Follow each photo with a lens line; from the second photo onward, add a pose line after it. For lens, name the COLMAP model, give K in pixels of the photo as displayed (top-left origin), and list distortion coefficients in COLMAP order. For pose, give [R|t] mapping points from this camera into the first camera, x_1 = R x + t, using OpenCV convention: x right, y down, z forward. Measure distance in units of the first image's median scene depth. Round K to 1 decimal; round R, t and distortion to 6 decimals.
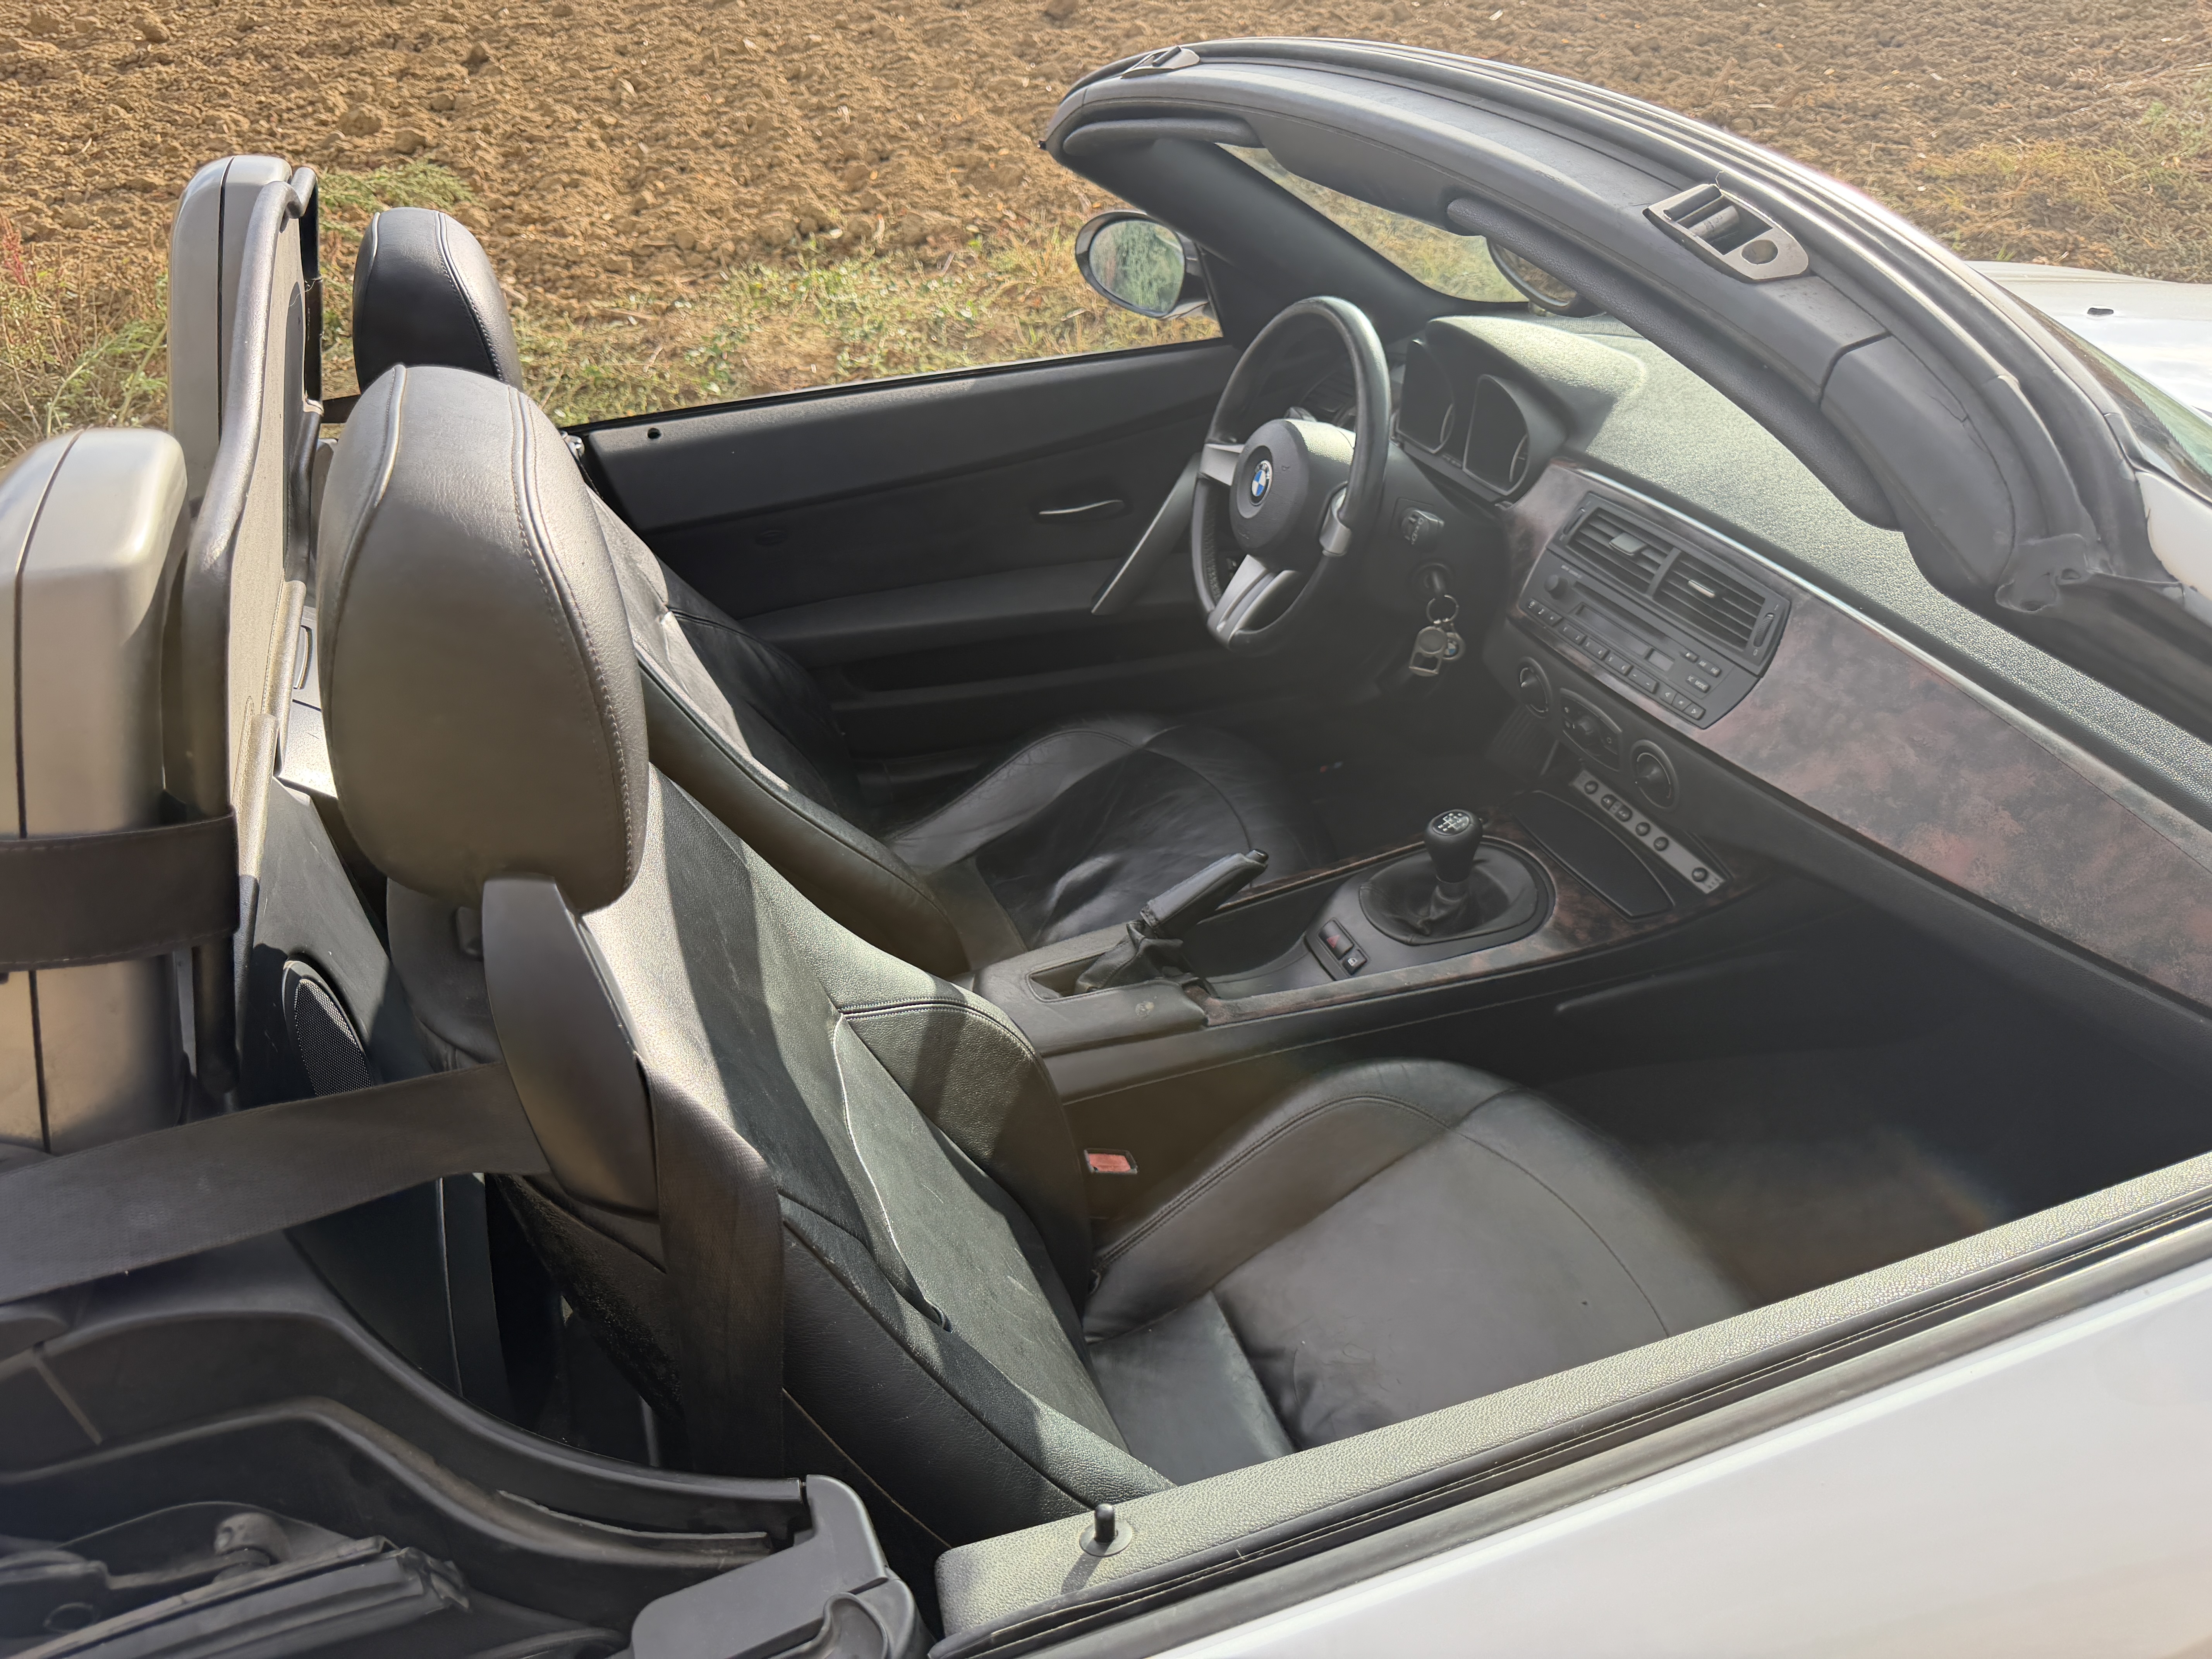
lens RADIAL K [[1571.1, 0, 1101.9], [0, 1571.1, 834.5], [0, 0, 1]] dist [0.002782, -0.003900]
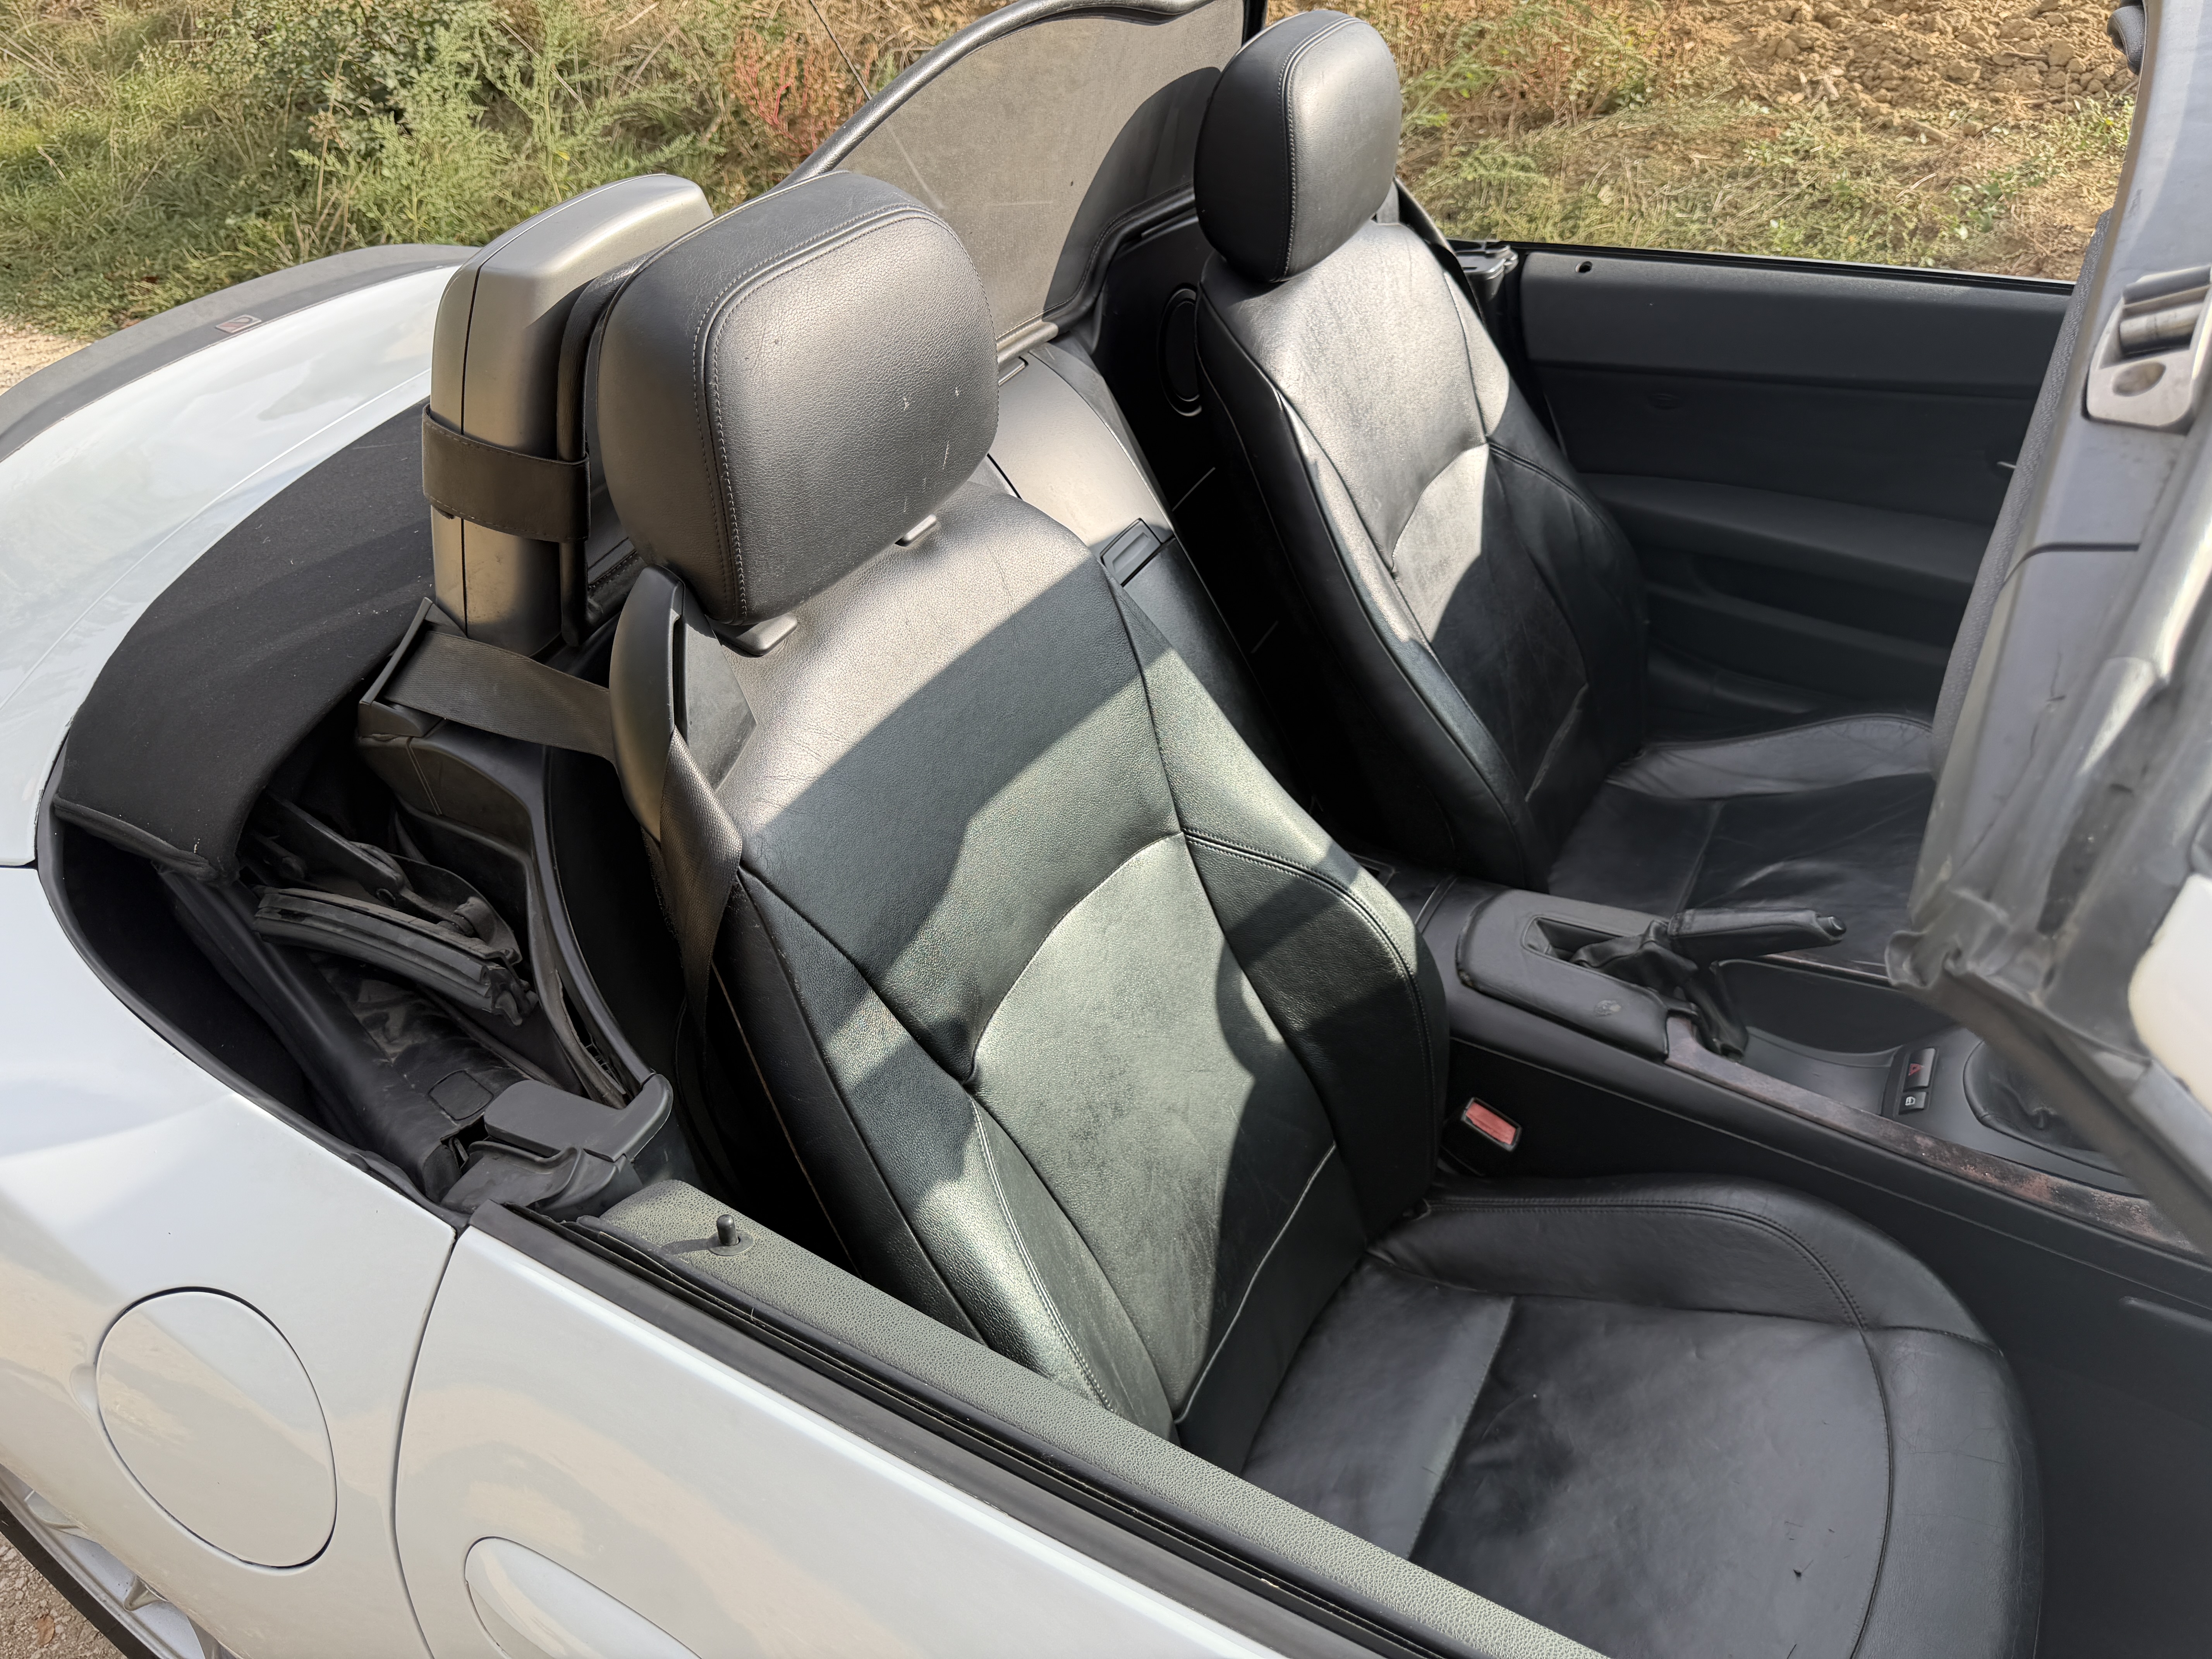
lens RADIAL K [[1565.2, 0, 1106.0], [0, 1565.2, 829.5], [0, 0, 1]] dist [-0.003420, -0.002972]
pose [[0.654579, 0.446457, -0.610084, 0.339083], [-0.362978, 0.893496, 0.264407, -0.114689], [0.663154, 0.048372, 0.746918, 0.115266]]
